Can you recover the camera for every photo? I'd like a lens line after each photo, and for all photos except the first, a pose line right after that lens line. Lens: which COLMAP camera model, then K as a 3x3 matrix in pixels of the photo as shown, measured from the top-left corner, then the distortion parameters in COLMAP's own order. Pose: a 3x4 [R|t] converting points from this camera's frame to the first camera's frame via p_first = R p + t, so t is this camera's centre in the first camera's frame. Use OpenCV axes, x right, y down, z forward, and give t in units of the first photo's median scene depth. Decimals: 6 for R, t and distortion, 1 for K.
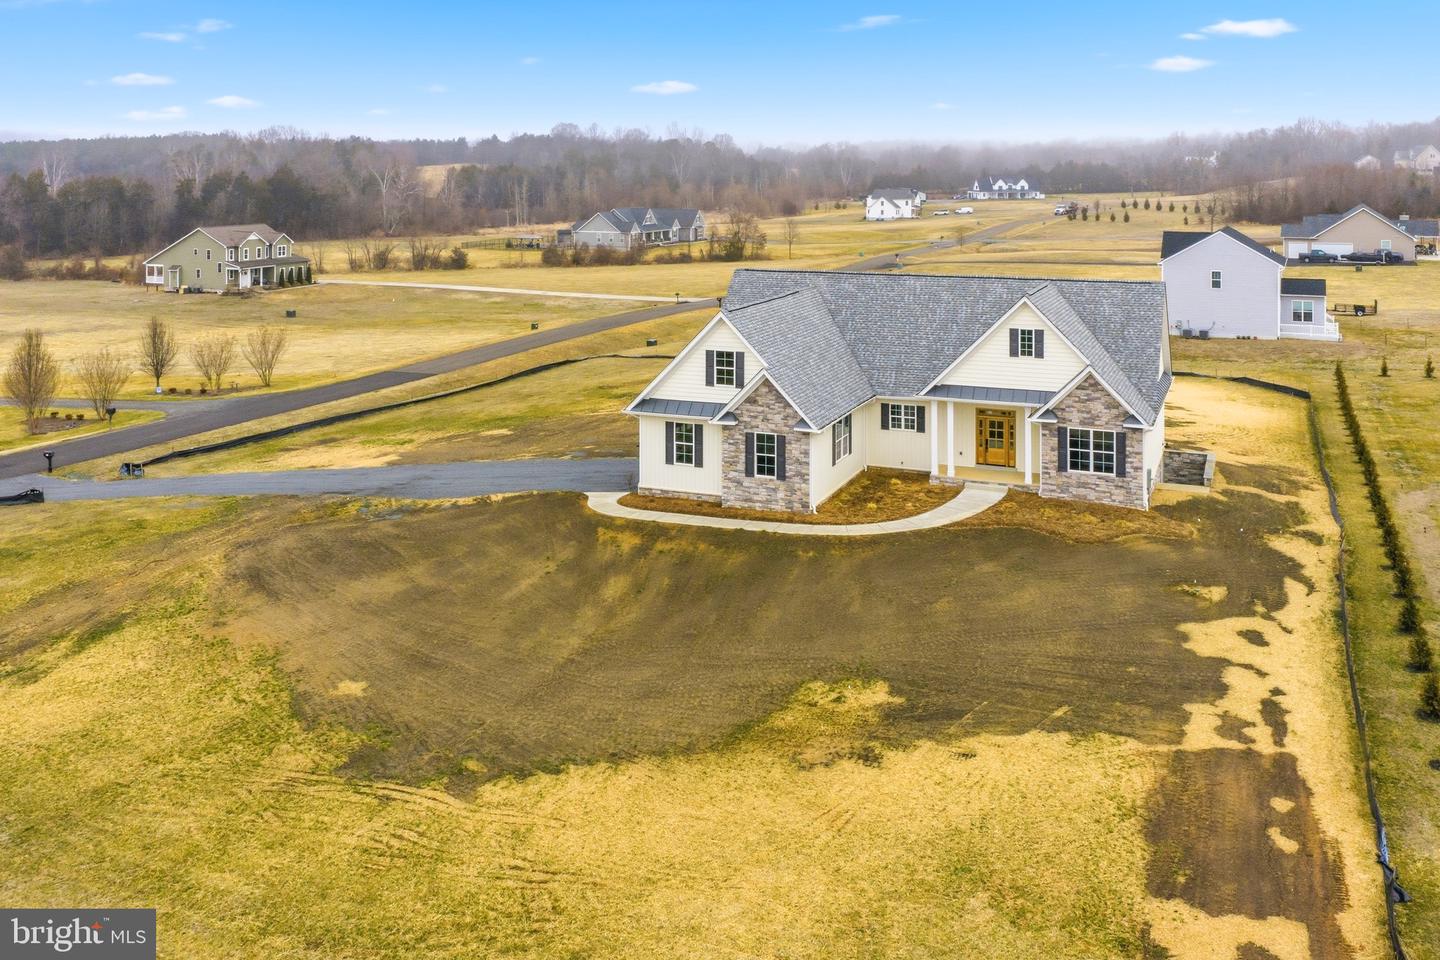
lens RADIAL K [[1193.2, 0, 720.1], [0, 1193.2, 474.8], [0, 0, 1]] dist [0.019832, -0.024936]
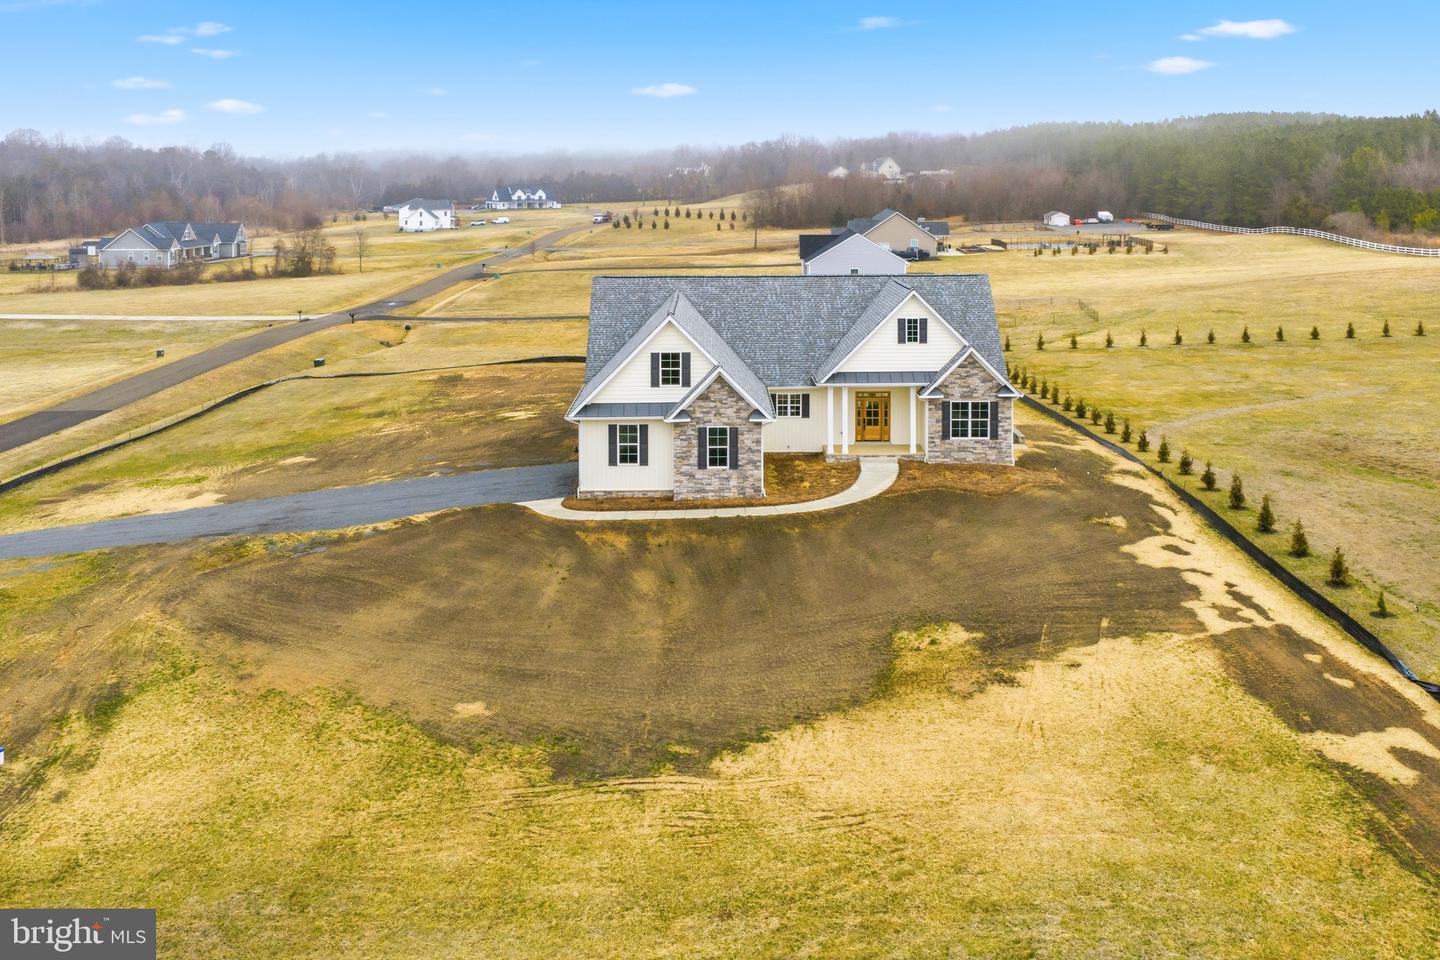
lens RADIAL K [[1193.2, 0, 707.4], [0, 1193.2, 472.0], [0, 0, 1]] dist [0.019832, -0.024936]
pose [[0.922889, -0.094804, 0.373214, -0.363846], [0.098606, 0.995086, 0.008940, -0.004553], [-0.372227, 0.028550, 0.927702, 0.007024]]
